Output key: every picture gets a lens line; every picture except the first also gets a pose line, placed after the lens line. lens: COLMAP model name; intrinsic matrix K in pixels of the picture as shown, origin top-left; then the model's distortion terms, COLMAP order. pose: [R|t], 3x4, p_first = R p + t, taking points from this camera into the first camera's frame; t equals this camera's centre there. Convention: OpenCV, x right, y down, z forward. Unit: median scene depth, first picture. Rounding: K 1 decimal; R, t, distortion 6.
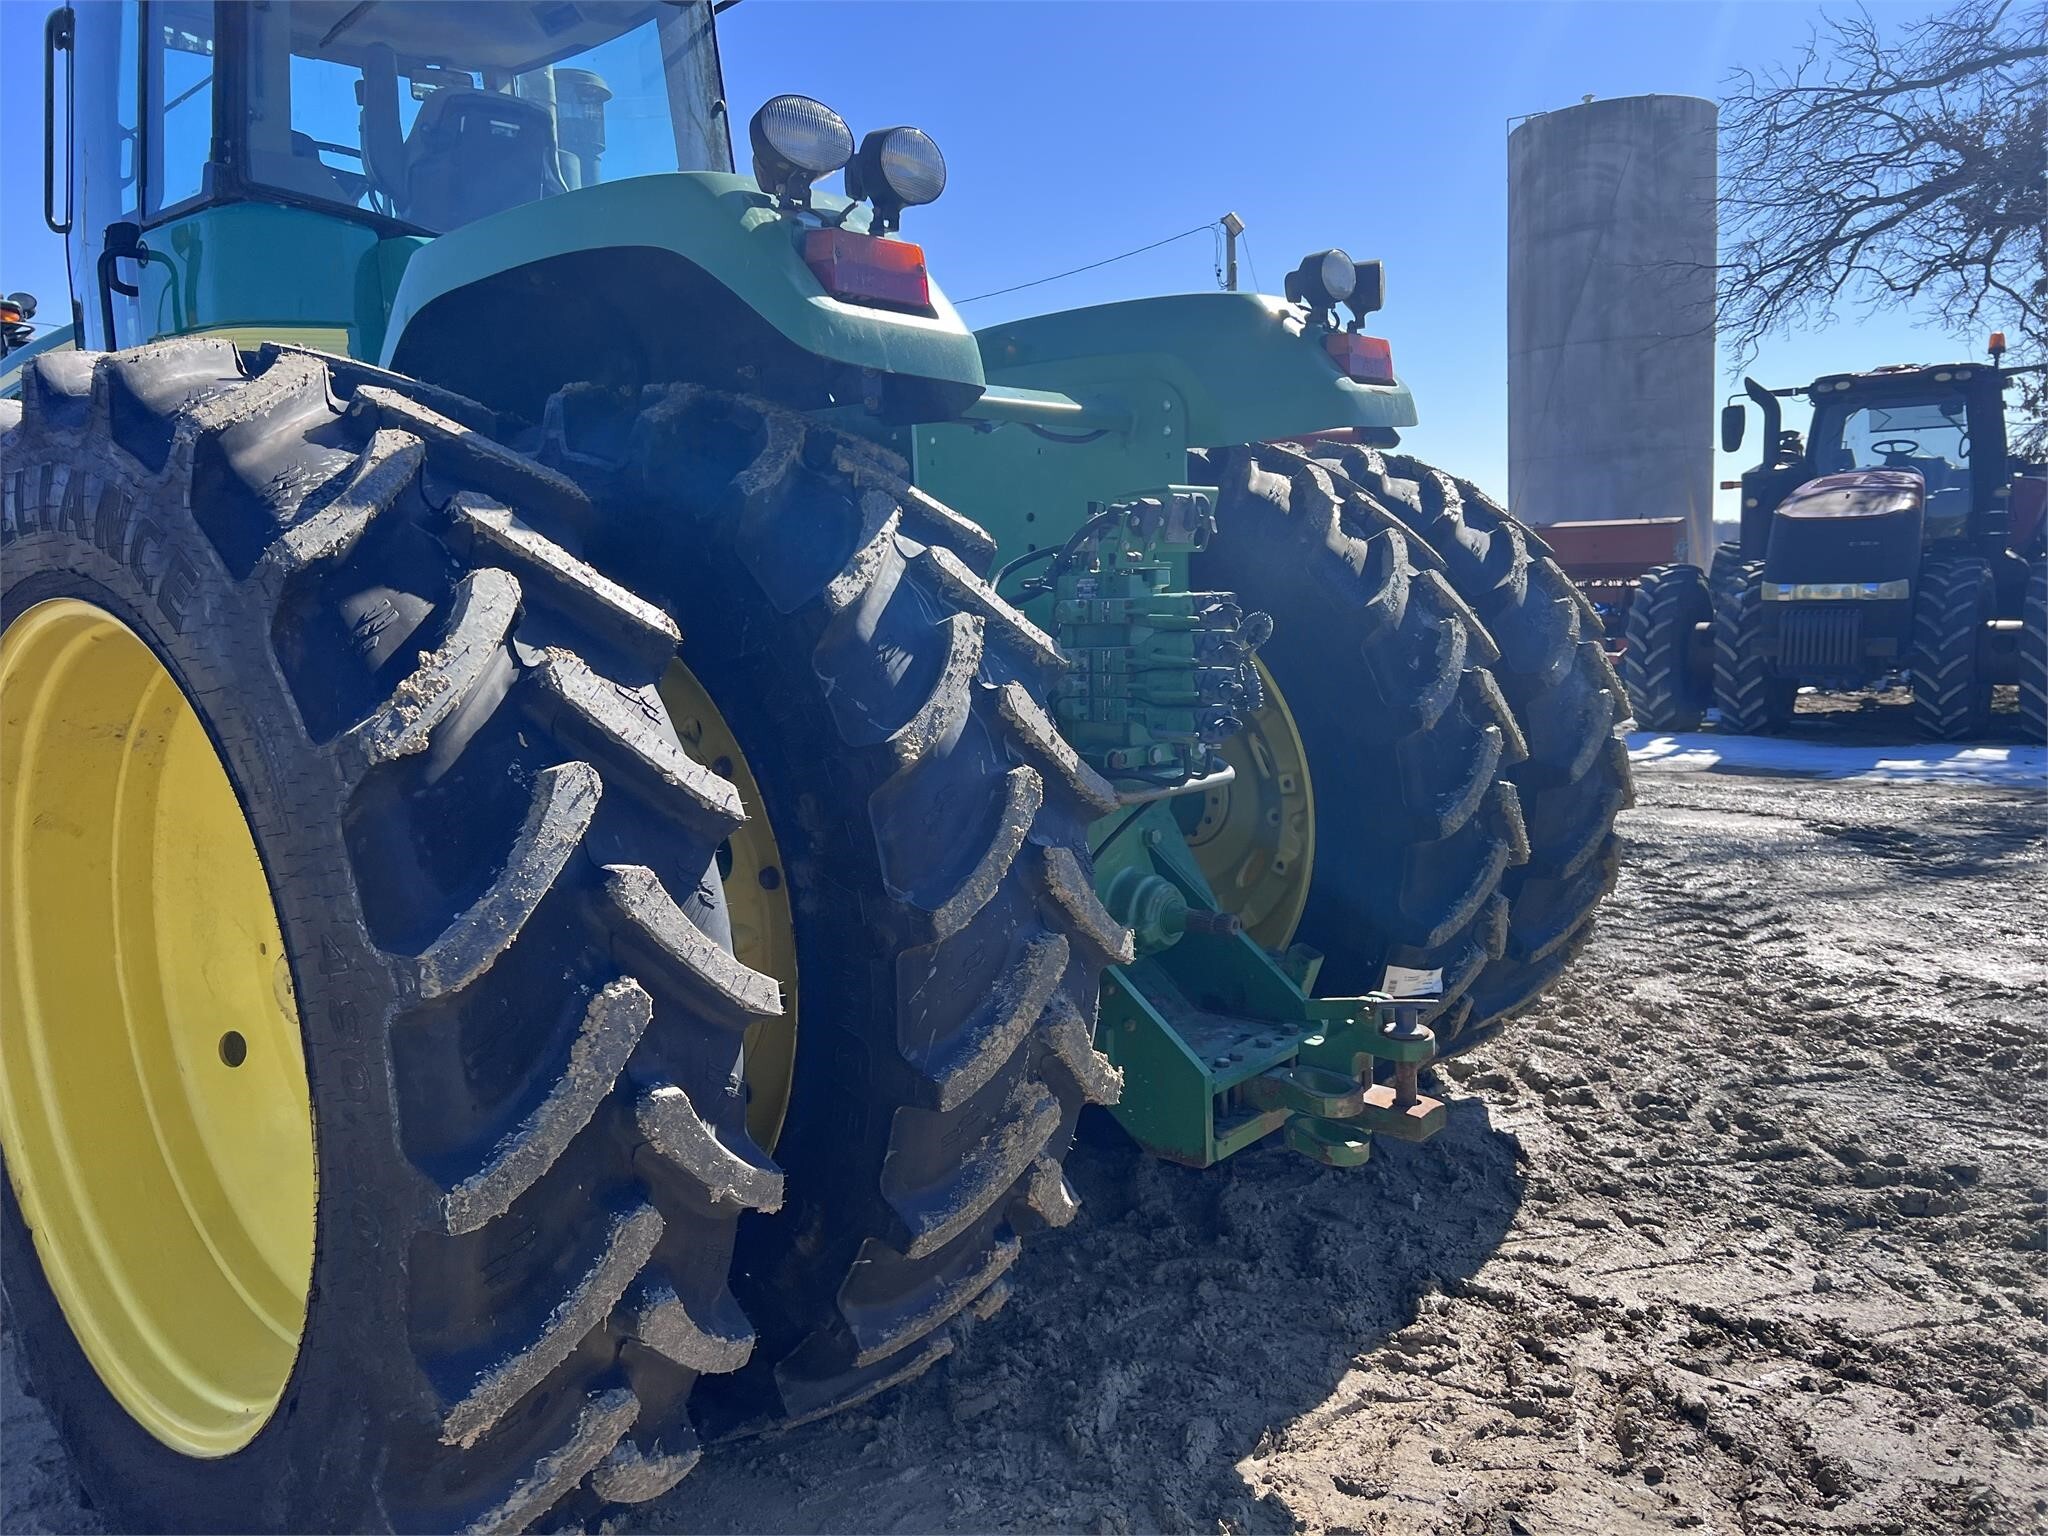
lens RADIAL K [[1532.1, 0, 1013.8], [0, 1532.1, 777.1], [0, 0, 1]] dist [0.056597, -0.064129]
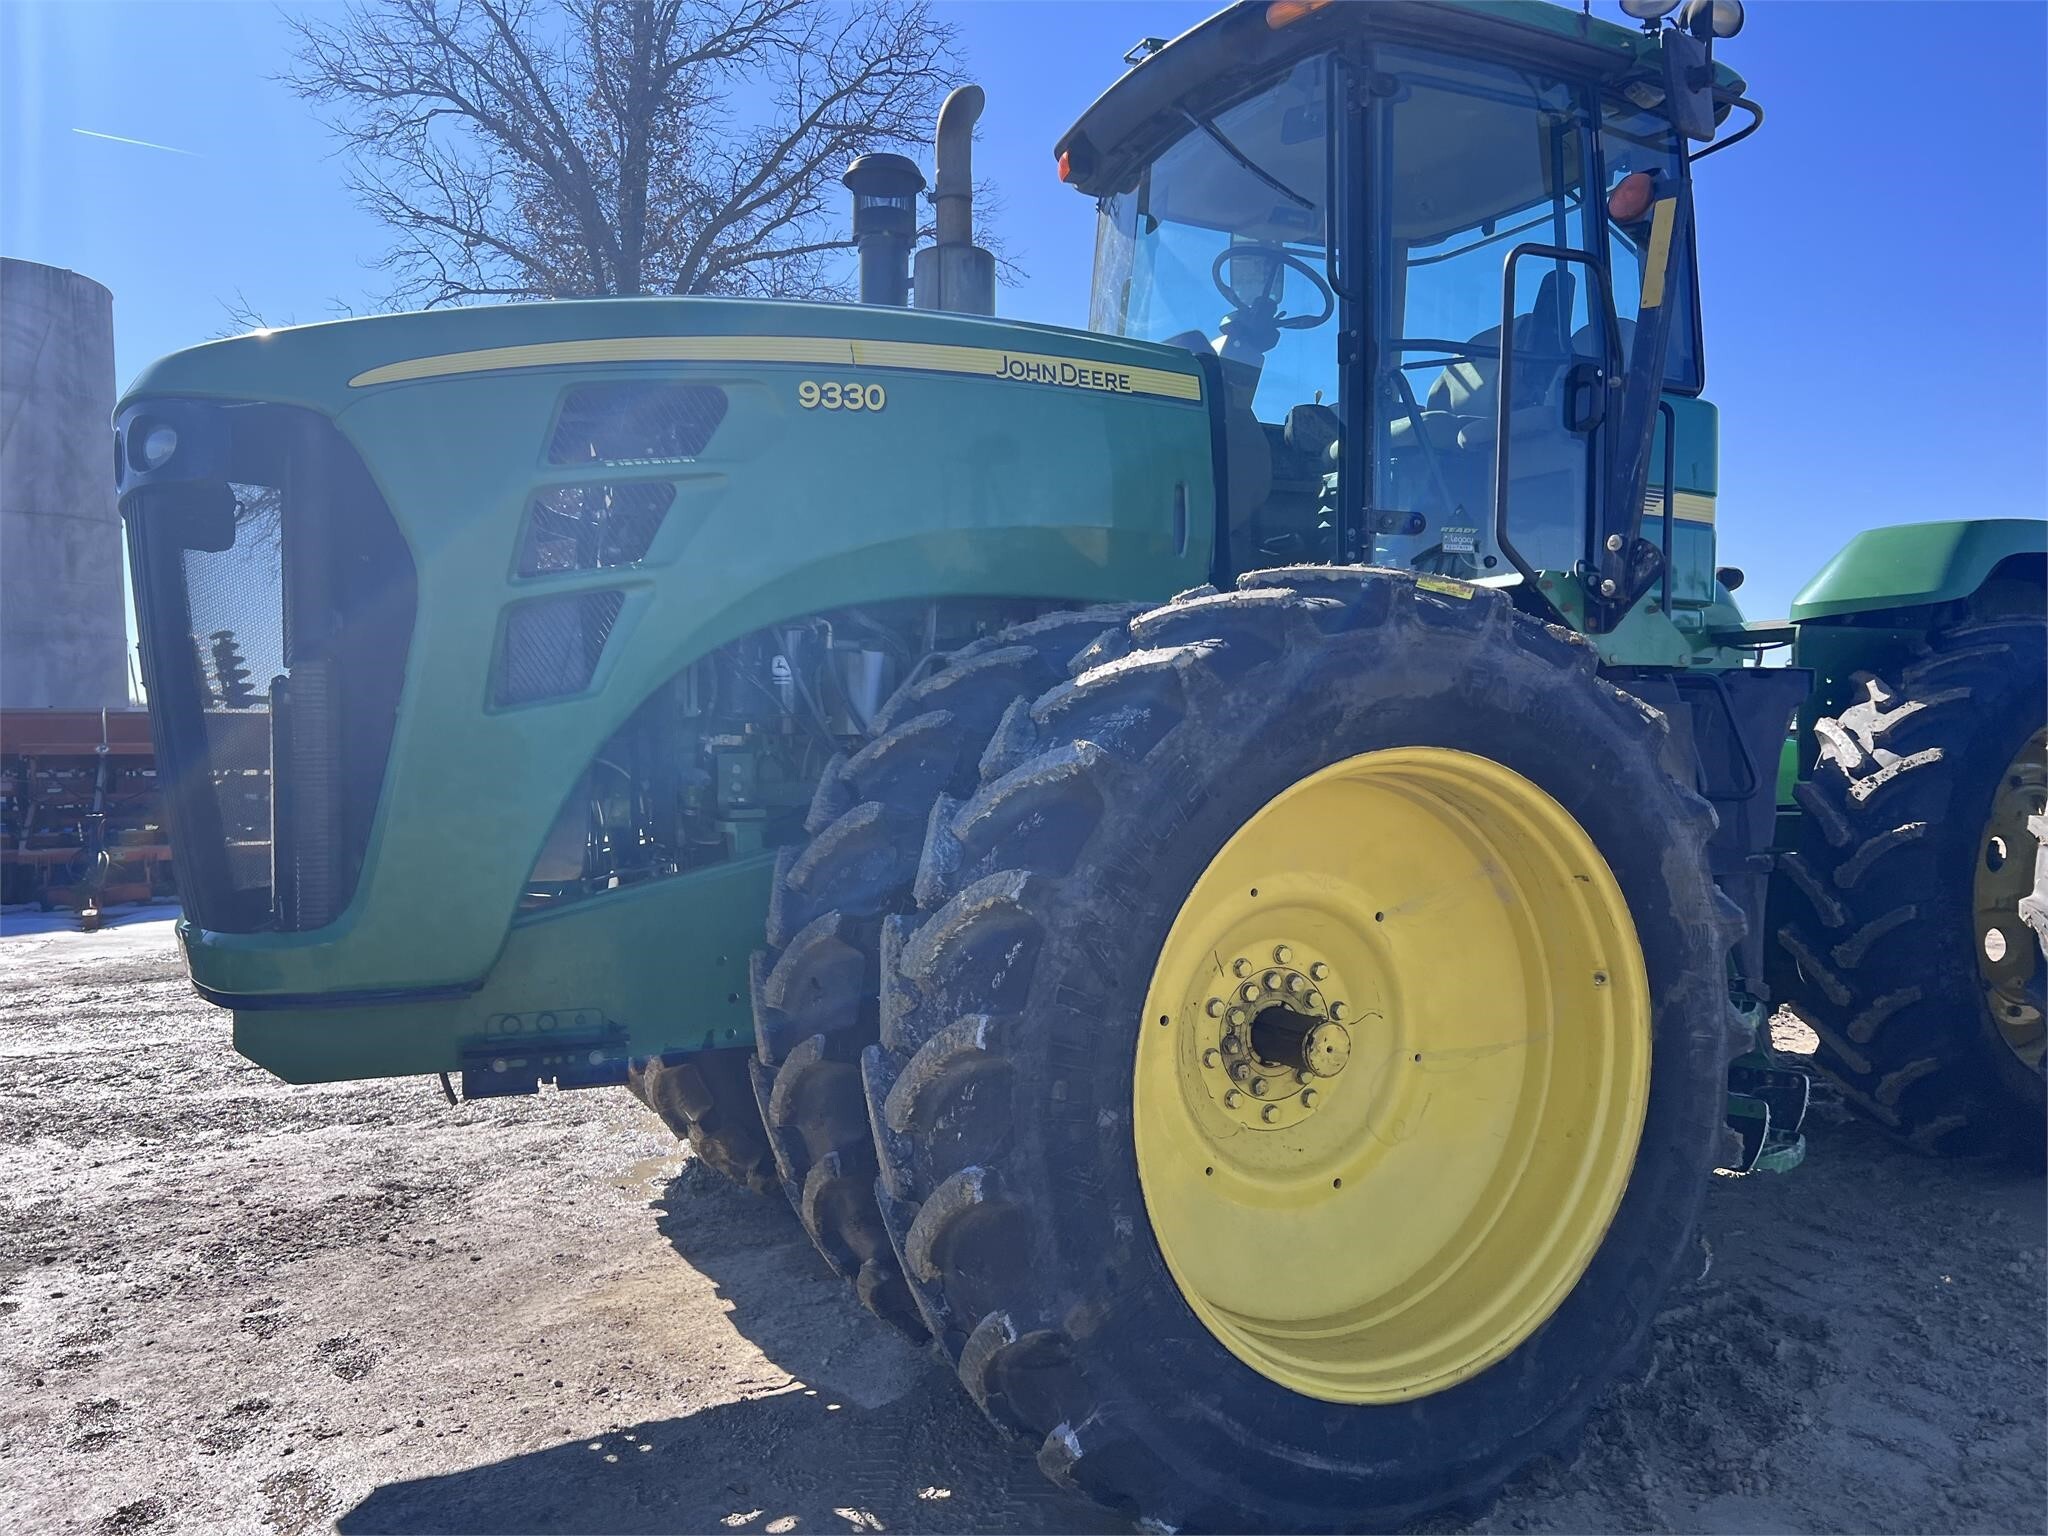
lens RADIAL K [[1519.6, 0, 1035.7], [0, 1519.6, 779.3], [0, 0, 1]] dist [0.072513, -0.091006]
pose [[0.337458, 0.002922, 0.941336, -2.009540], [0.123364, 0.991234, -0.047302, -0.090686], [-0.933222, 0.132089, 0.334139, 1.245069]]
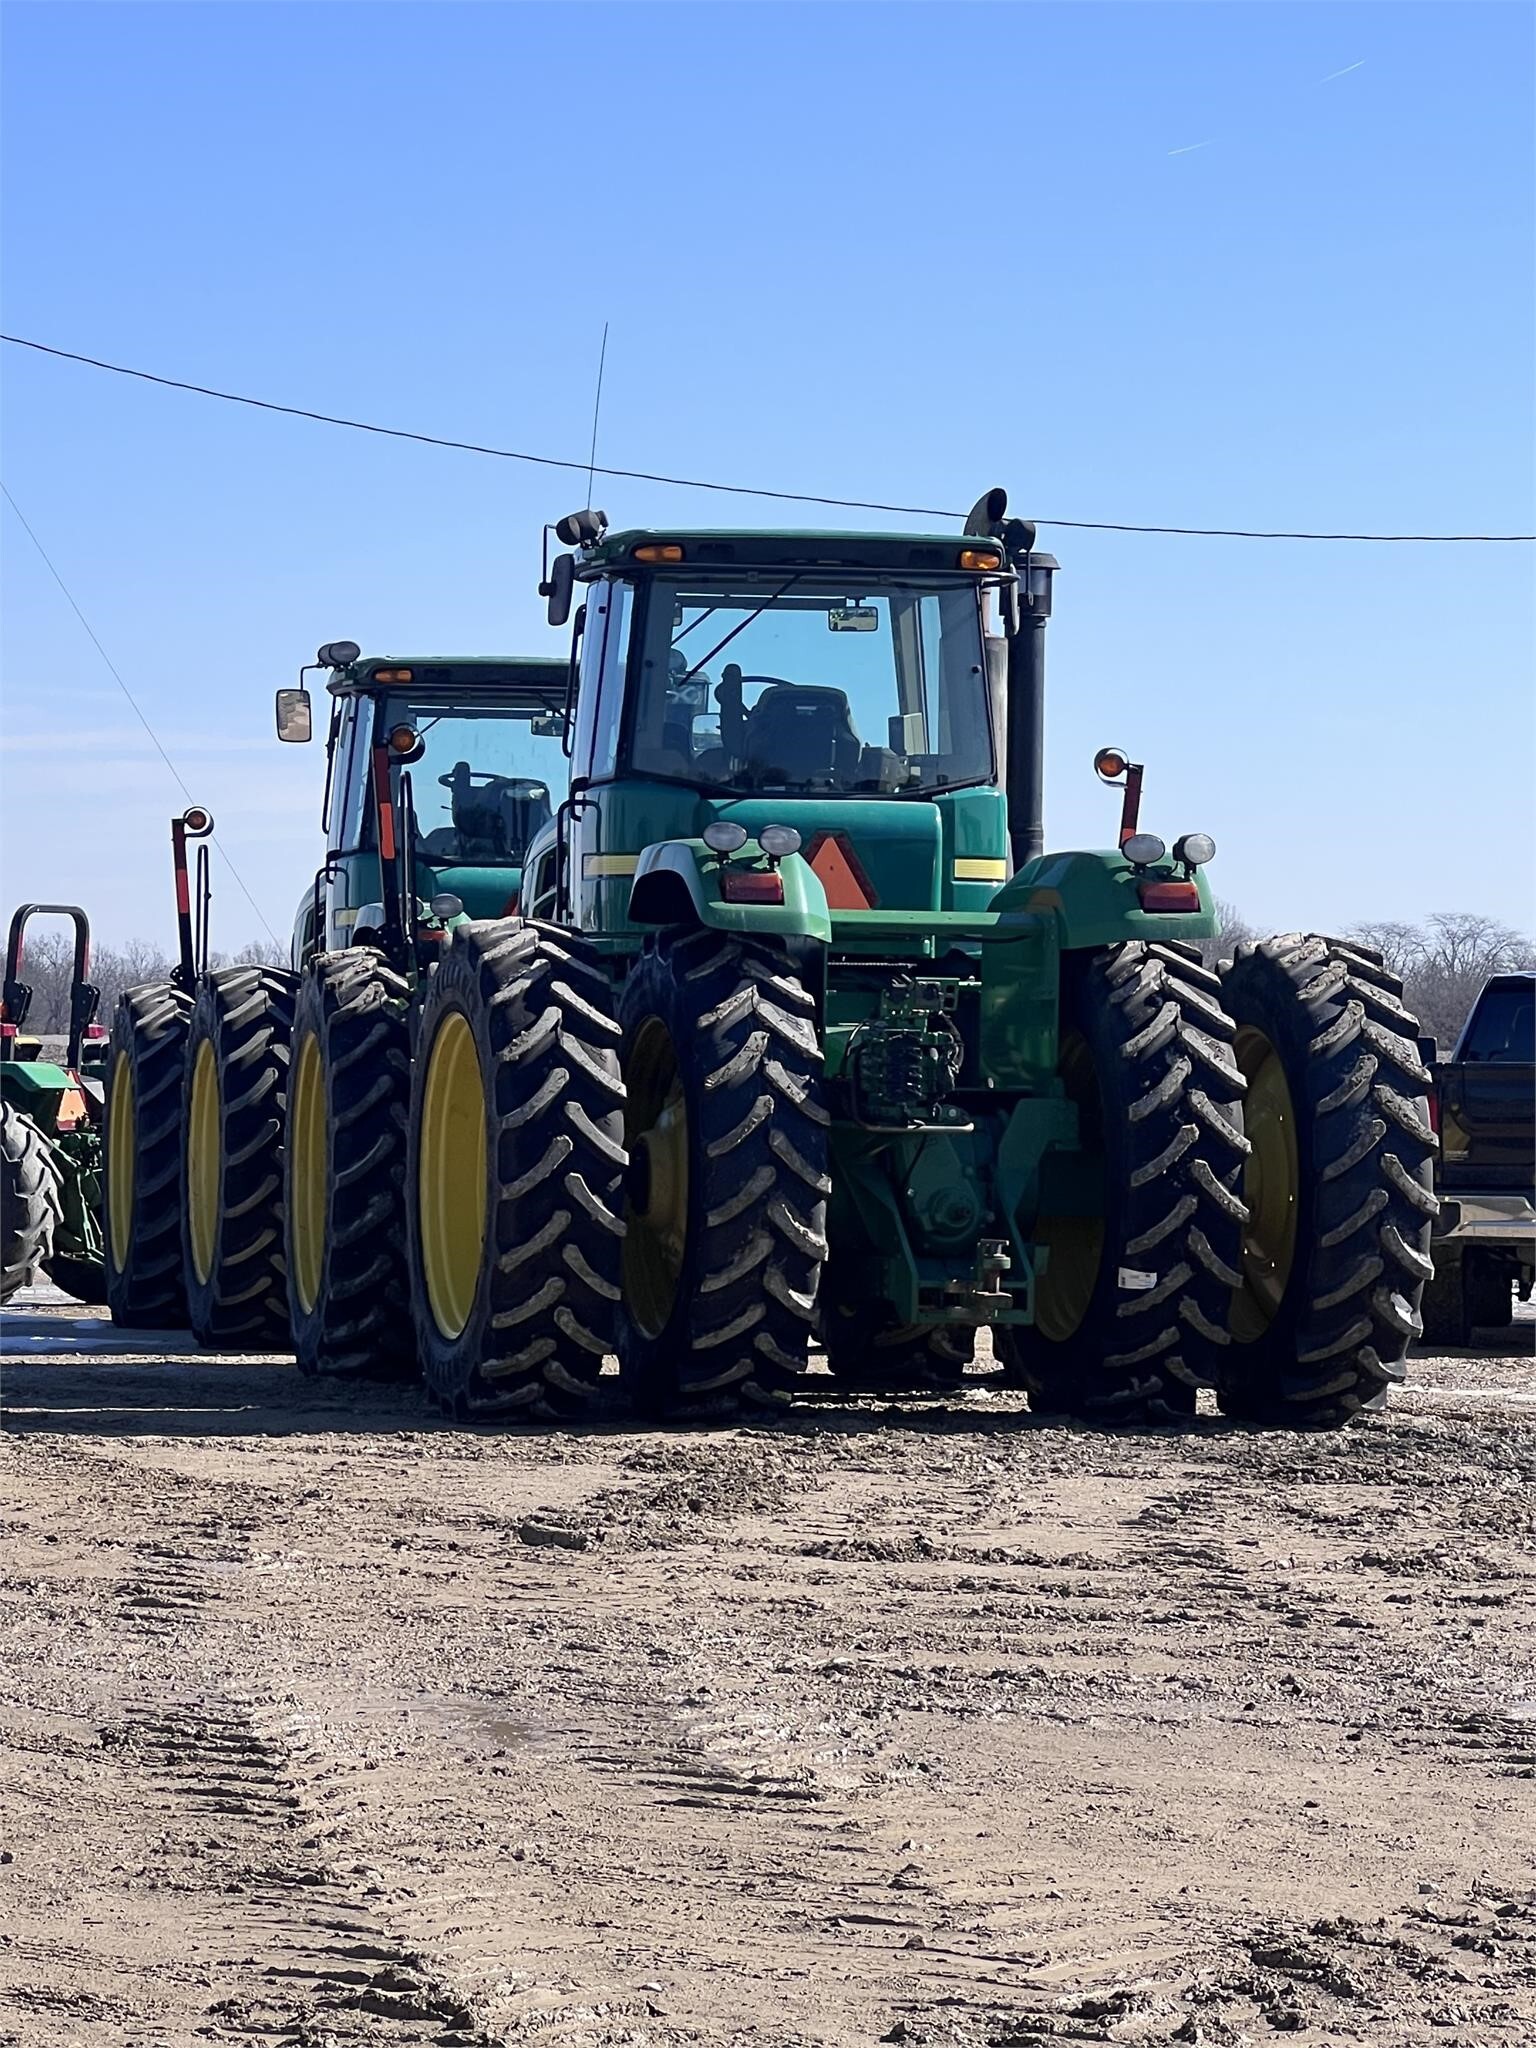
lens RADIAL K [[6186.8, 0, 768.7], [0, 6186.8, 1025.1], [0, 0, 1]] dist [-0.903910, -0.099910]
pose [[0.814810, 0.037537, -0.578512, 3.804560], [-0.113089, 0.989022, -0.095108, 0.546028], [0.568592, 0.142918, 0.810110, -4.652966]]
